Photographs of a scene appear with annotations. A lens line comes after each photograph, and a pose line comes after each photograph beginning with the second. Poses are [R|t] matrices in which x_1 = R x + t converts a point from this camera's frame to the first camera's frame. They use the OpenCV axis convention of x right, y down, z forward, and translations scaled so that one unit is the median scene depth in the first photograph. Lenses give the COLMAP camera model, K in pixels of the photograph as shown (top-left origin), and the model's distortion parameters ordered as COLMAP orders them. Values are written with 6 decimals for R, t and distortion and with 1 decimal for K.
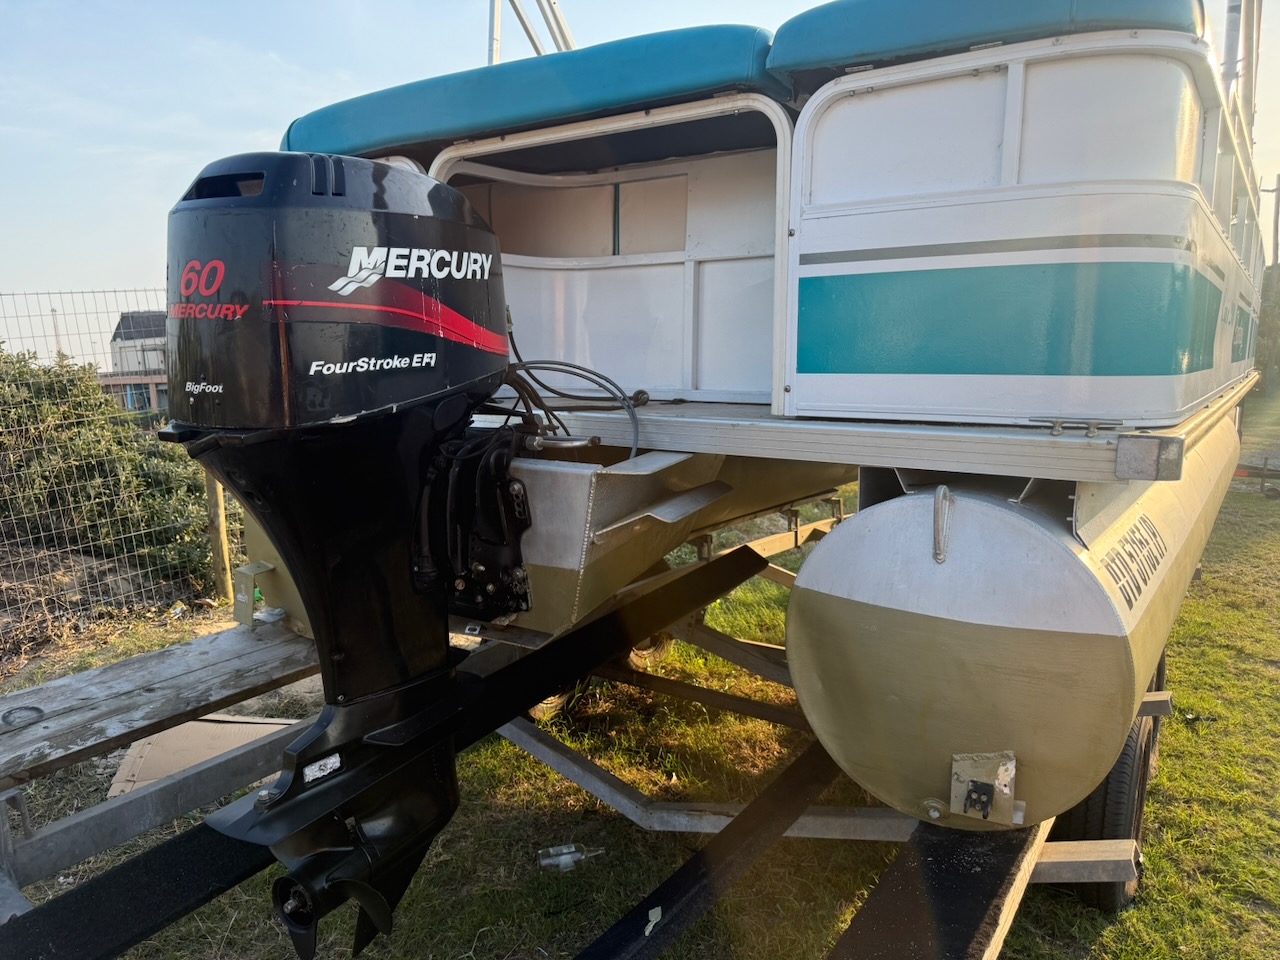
lens RADIAL K [[910.5, 0, 640.0], [0, 910.5, 480.0], [0, 0, 1]] dist [0.079487, -0.117560]
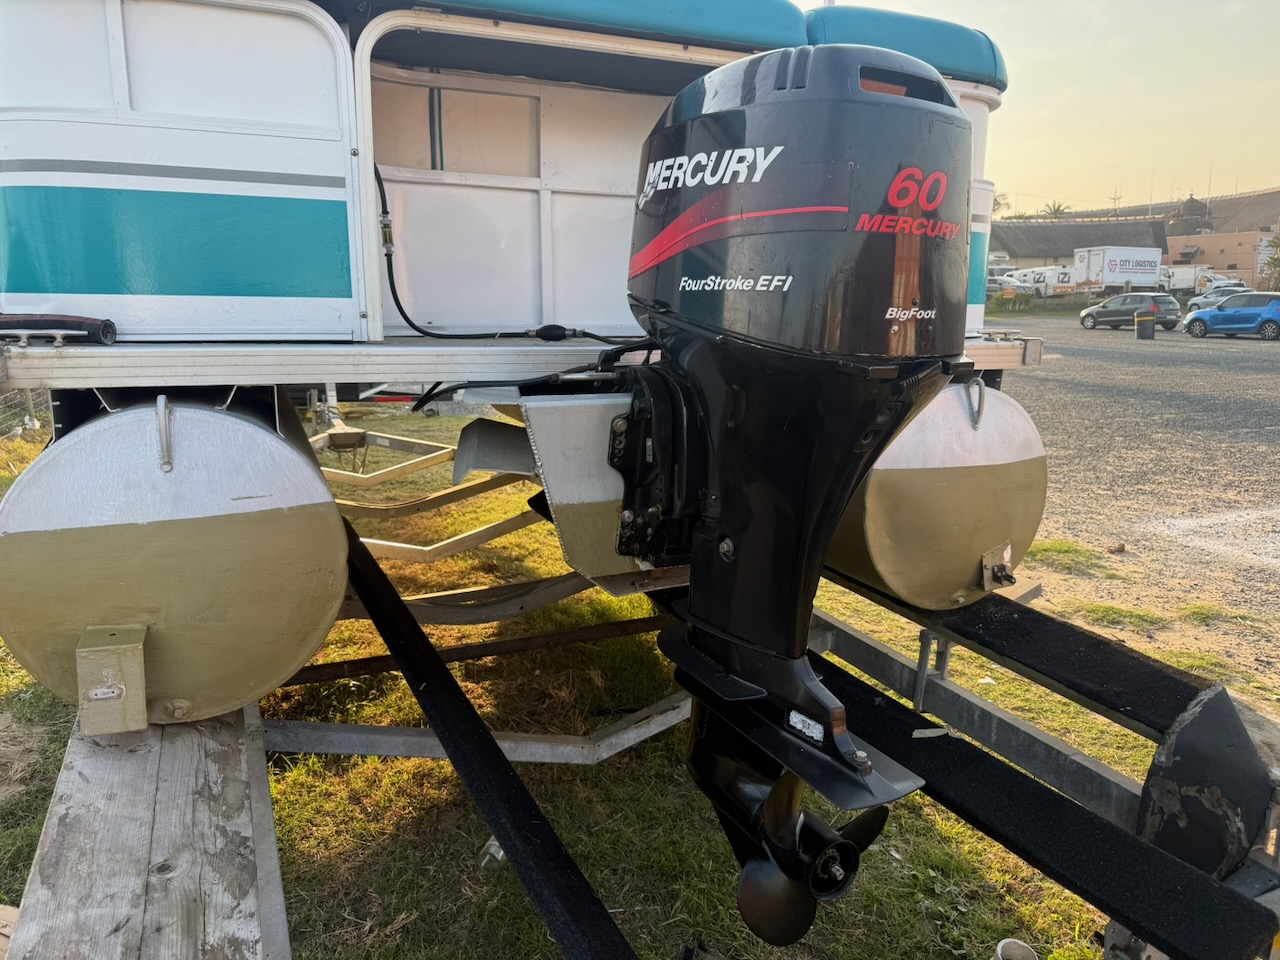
lens RADIAL K [[919.9, 0, 634.9], [0, 919.9, 476.2], [0, 0, 1]] dist [0.001169, -0.002215]
pose [[0.524358, -0.153986, 0.837459, -0.849337], [0.107593, 0.987611, 0.114228, -0.046047], [-0.844673, 0.030208, 0.534430, 0.462342]]
